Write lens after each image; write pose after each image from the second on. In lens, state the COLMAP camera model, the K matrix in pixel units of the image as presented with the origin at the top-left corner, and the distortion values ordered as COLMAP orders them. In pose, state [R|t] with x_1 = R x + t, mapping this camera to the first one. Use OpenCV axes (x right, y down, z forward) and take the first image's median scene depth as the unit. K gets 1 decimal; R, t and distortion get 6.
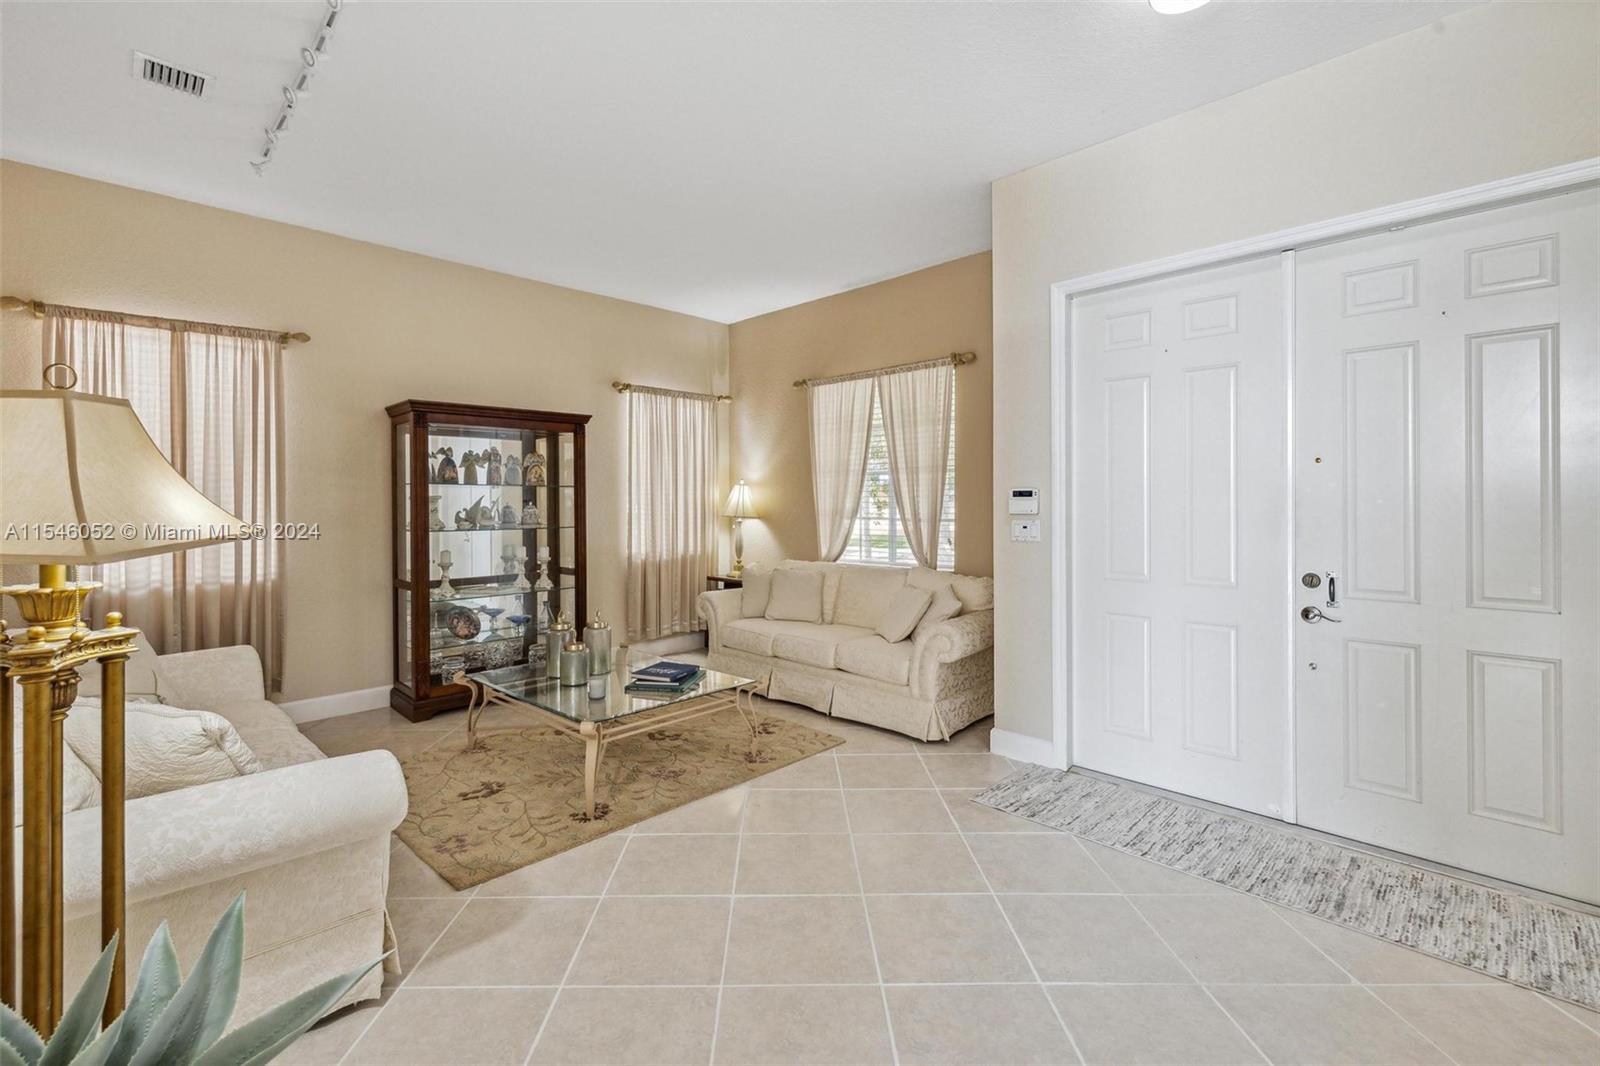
lens RADIAL K [[690.7, 0, 803.7], [0, 690.7, 519.3], [0, 0, 1]] dist [-0.002771, 0.001665]
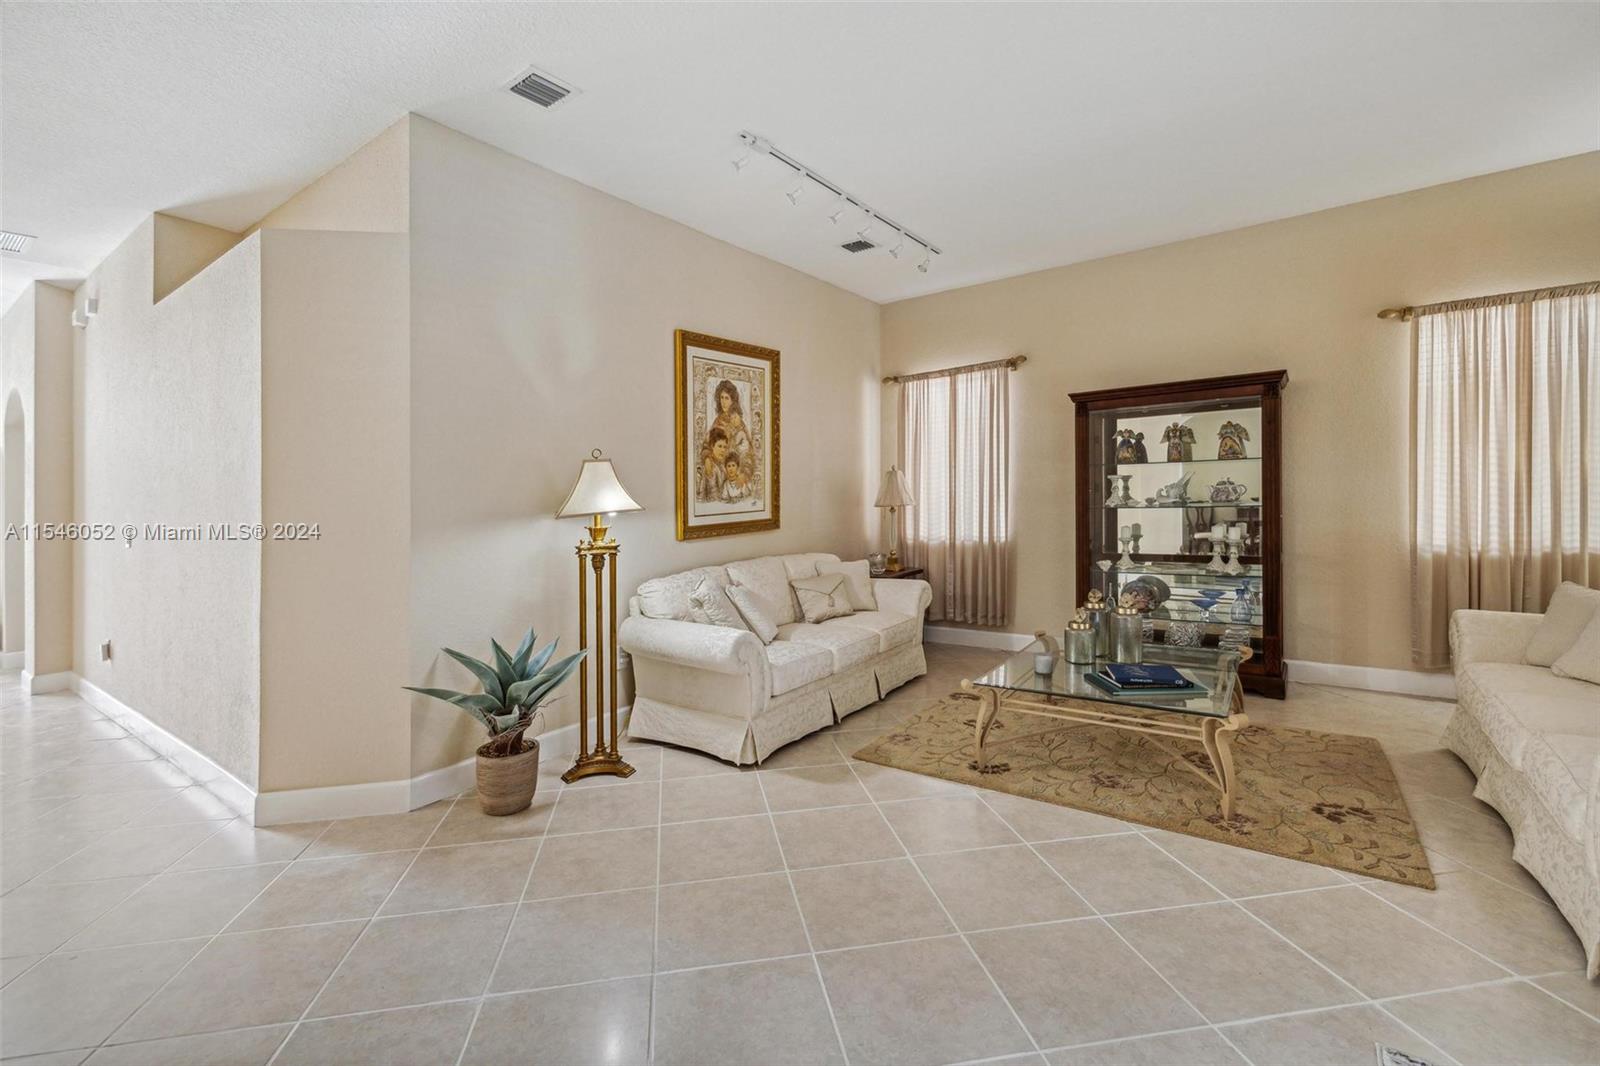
lens RADIAL K [[690.7, 0, 790.0], [0, 690.7, 492.2], [0, 0, 1]] dist [-0.002771, 0.001665]
pose [[0.156238, -0.002671, -0.987716, 0.556751], [0.007583, 0.999970, -0.001505, -0.011687], [0.987690, -0.007255, 0.156254, 0.393610]]
